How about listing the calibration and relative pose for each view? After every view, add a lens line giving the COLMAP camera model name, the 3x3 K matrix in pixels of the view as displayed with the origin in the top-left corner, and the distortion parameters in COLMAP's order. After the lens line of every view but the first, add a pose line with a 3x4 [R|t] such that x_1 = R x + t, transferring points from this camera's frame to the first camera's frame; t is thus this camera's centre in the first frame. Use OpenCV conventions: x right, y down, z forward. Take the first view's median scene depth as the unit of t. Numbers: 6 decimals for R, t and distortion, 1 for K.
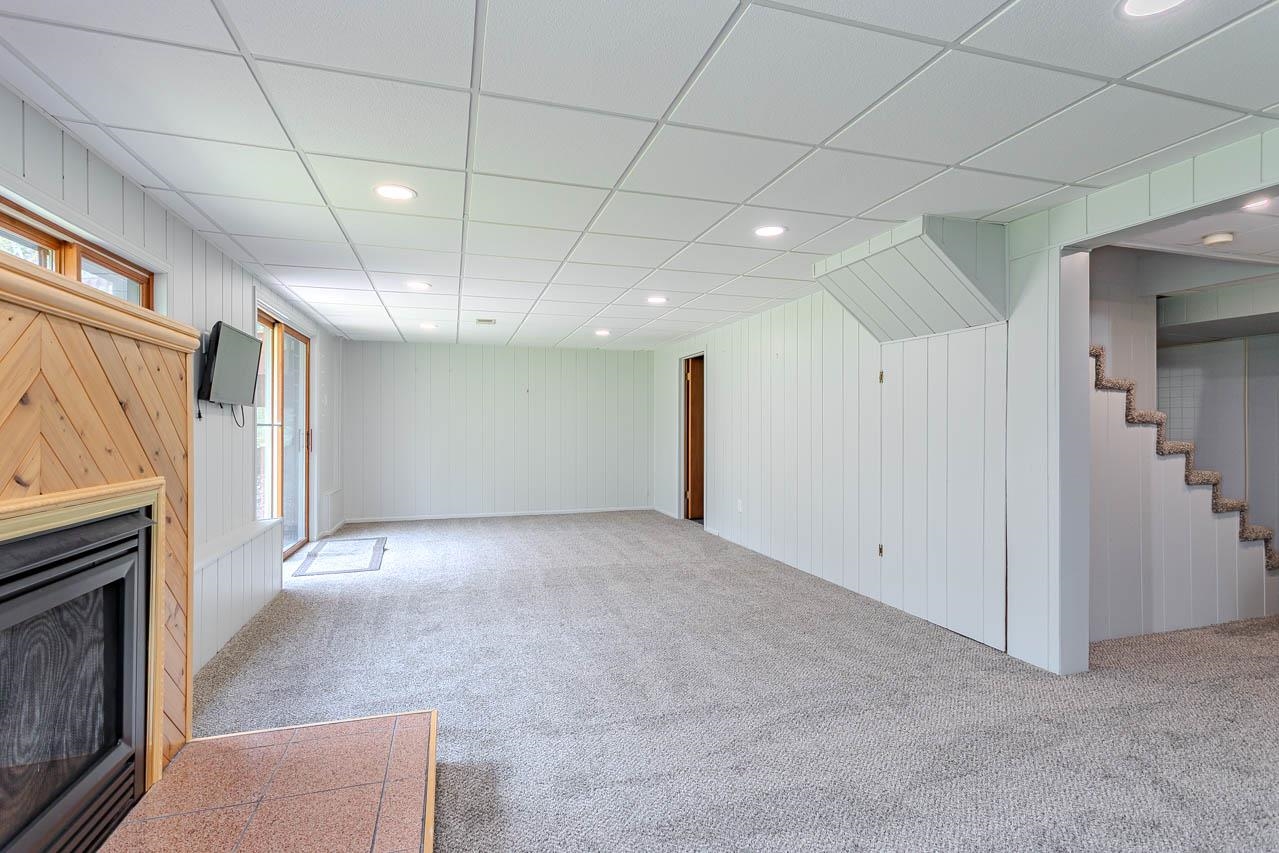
lens RADIAL K [[612.7, 0, 638.5], [0, 612.7, 426.1], [0, 0, 1]] dist [-0.002135, 0.001806]
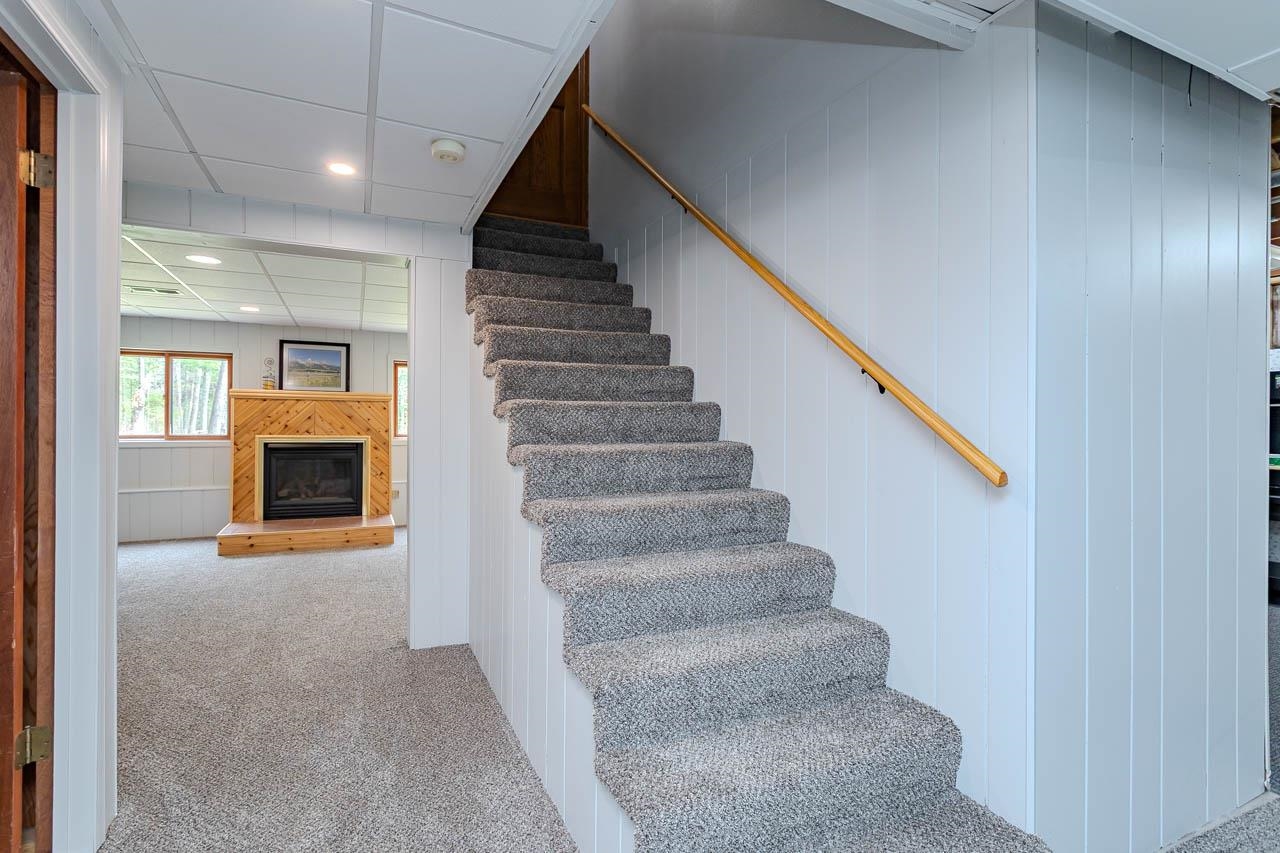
lens RADIAL K [[613.2, 0, 631.7], [0, 613.2, 425.7], [0, 0, 1]] dist [-0.002135, 0.001806]
pose [[0.123319, 0.001430, -0.992366, 1.663135], [-0.005767, 0.999983, 0.000725, 0.004682], [0.992350, 0.005634, 0.123325, 1.120935]]
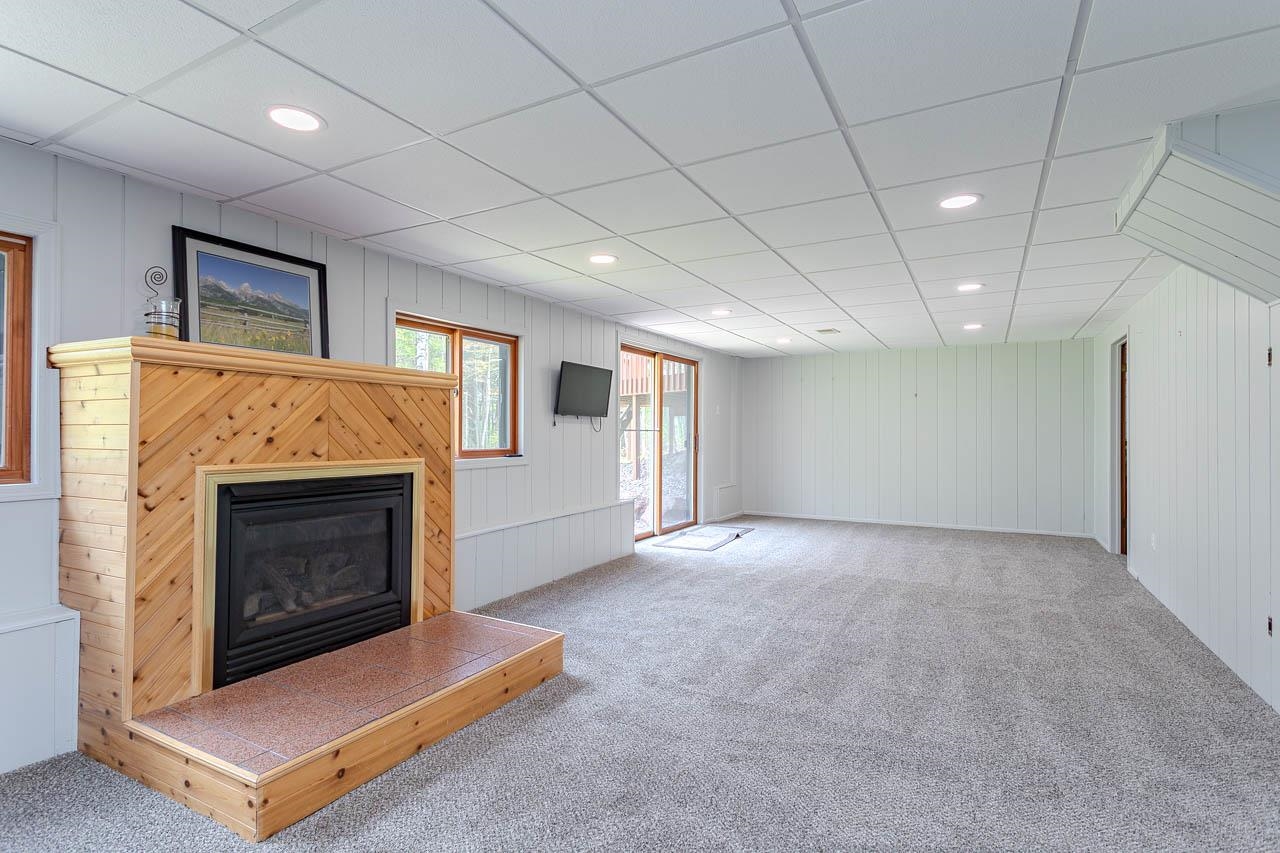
lens RADIAL K [[613.2, 0, 644.4], [0, 613.2, 425.8], [0, 0, 1]] dist [-0.002135, 0.001806]
pose [[0.695535, -0.004307, -0.718479, 0.531658], [-0.002901, 0.999957, -0.008803, -0.000034], [0.718486, 0.008208, 0.695493, 0.101651]]
